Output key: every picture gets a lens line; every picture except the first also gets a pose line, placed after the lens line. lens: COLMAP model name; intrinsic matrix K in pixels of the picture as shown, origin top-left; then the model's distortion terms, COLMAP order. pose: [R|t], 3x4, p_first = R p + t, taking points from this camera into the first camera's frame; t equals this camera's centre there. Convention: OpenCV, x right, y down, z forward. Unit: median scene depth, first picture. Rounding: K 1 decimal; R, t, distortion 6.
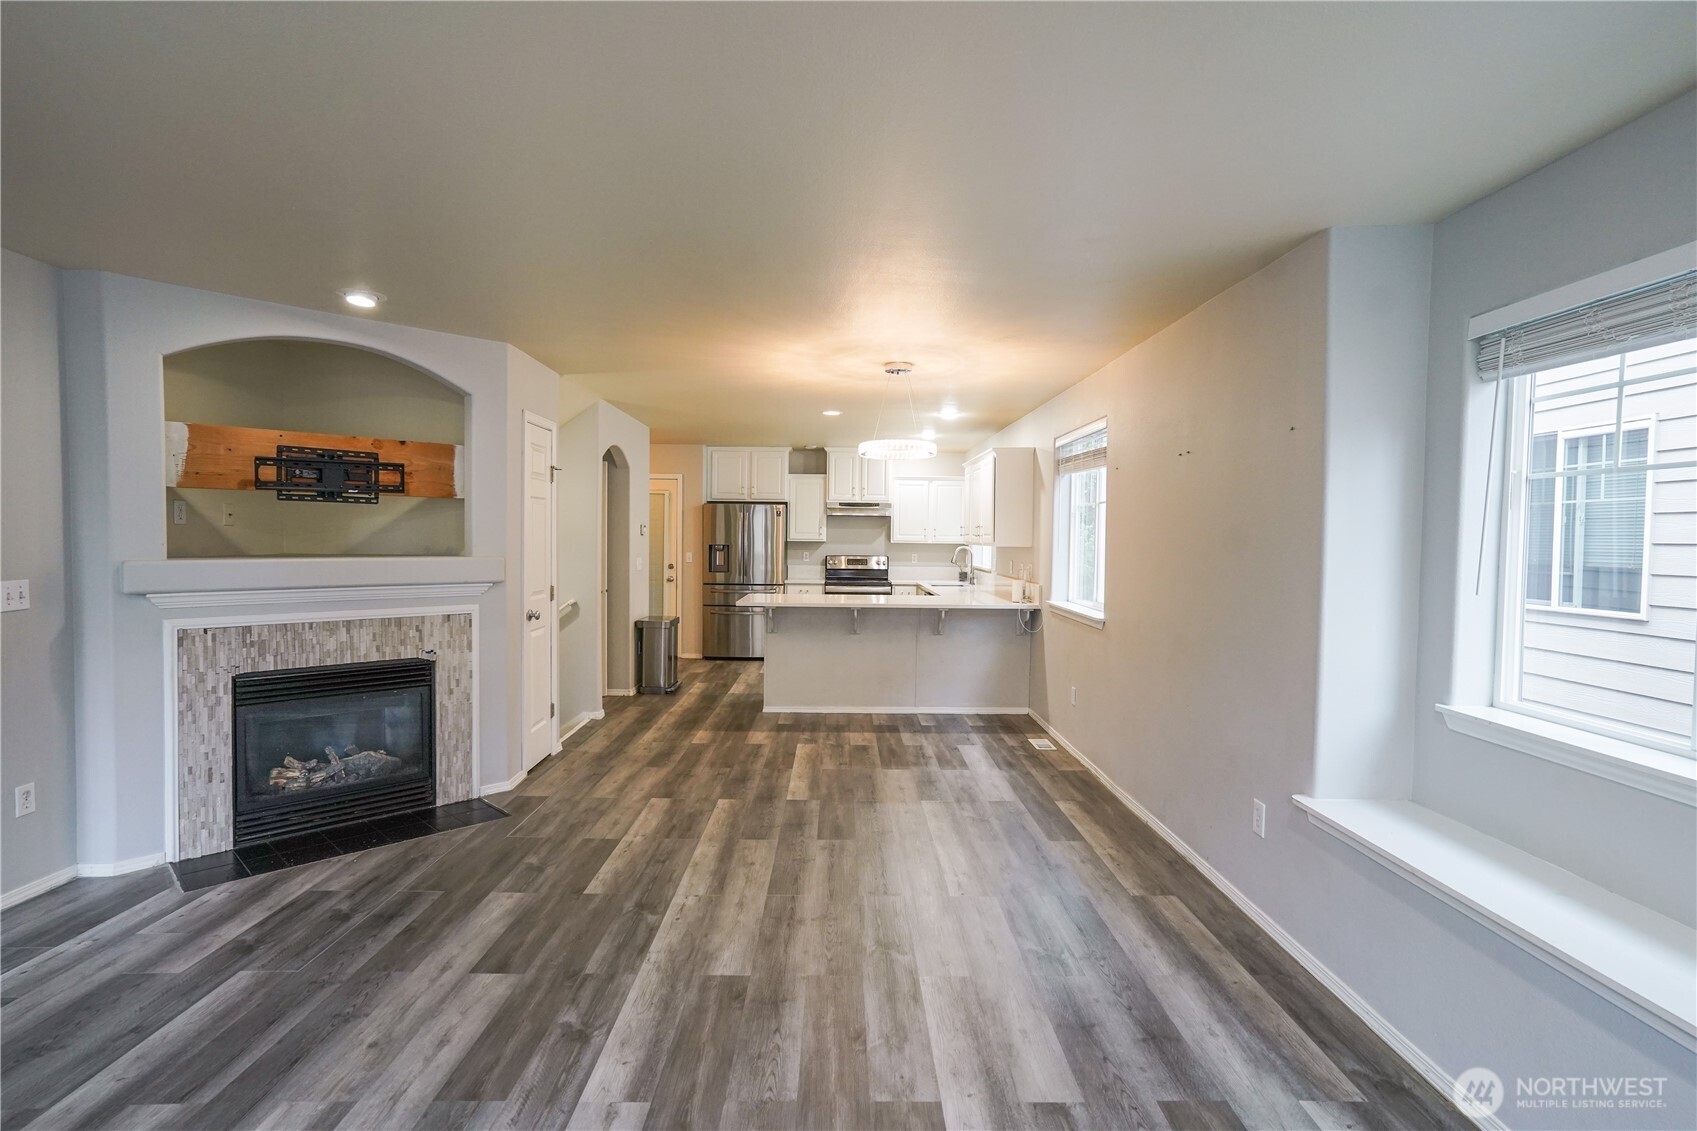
lens RADIAL K [[841.6, 0, 918.4], [0, 841.6, 572.7], [0, 0, 1]] dist [-0.031842, 0.012594]
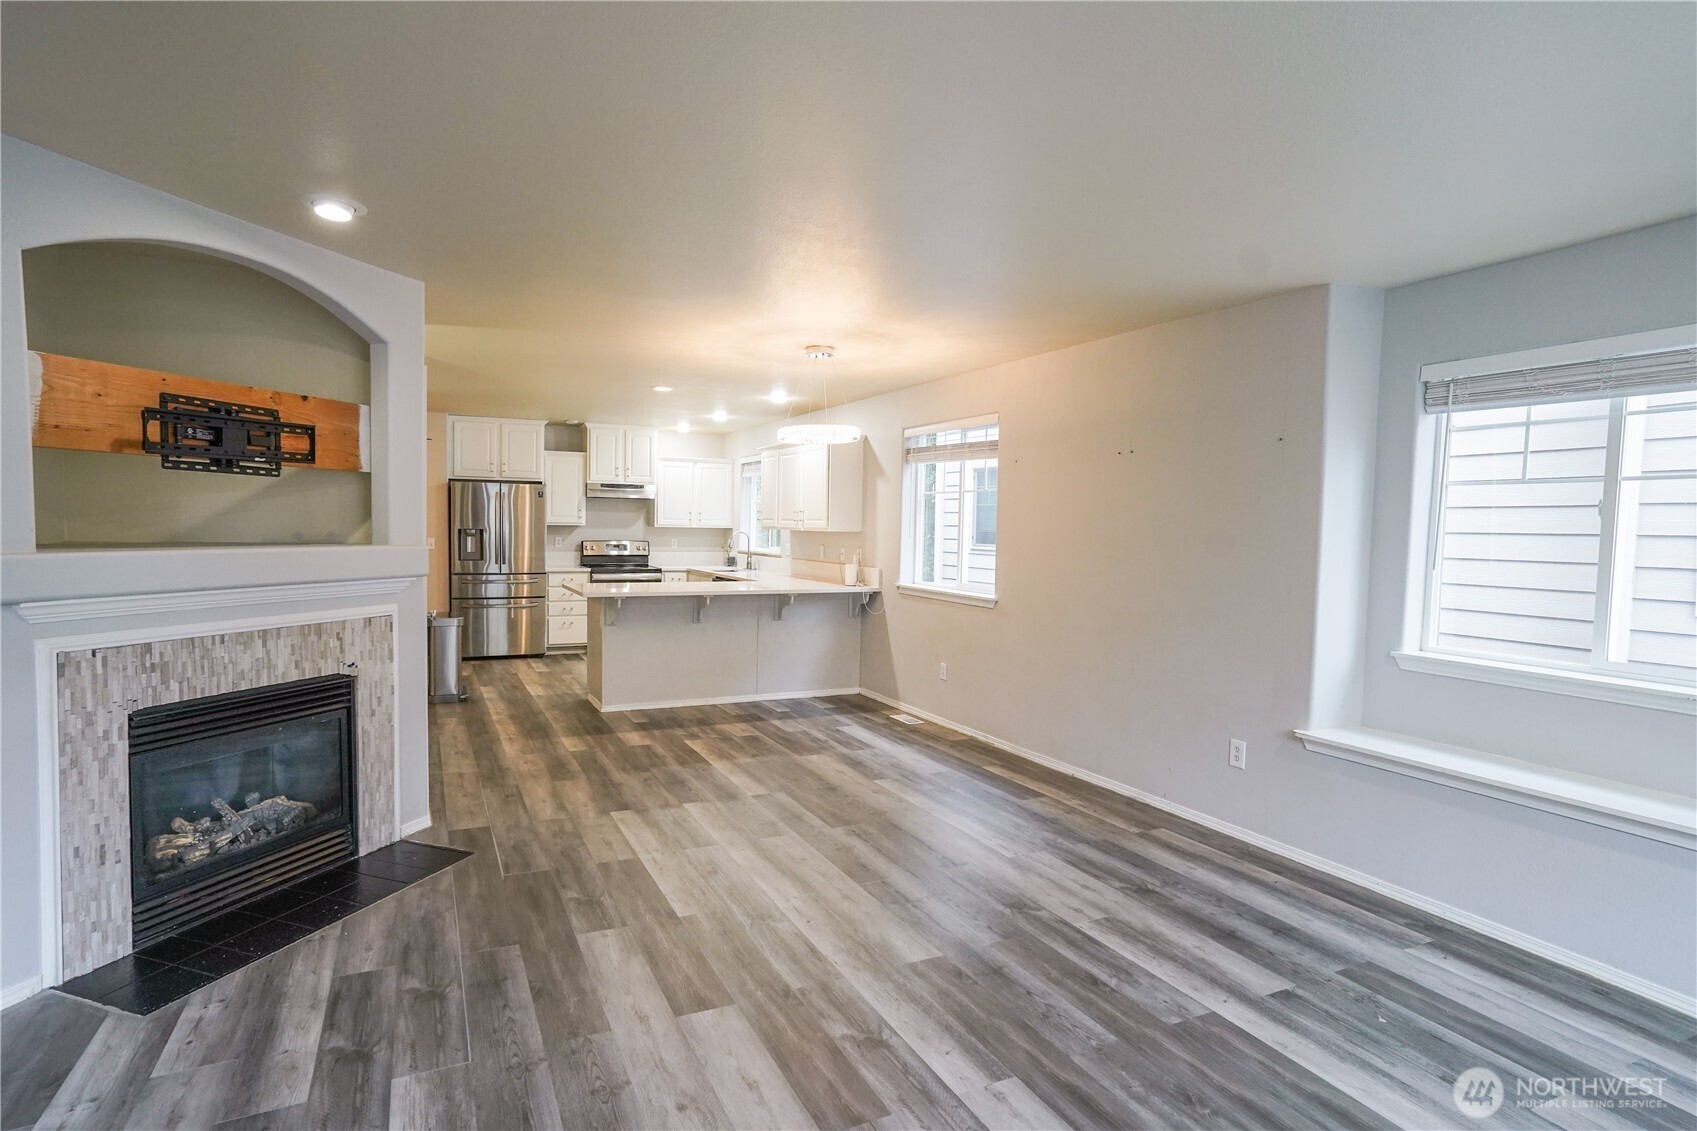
lens RADIAL K [[841.6, 0, 871.5], [0, 841.6, 586.3], [0, 0, 1]] dist [-0.031842, 0.012594]
pose [[0.913836, -0.024801, 0.405326, -0.473442], [0.010266, 0.999225, 0.037994, -0.005596], [-0.405954, -0.030559, 0.913382, 0.079425]]
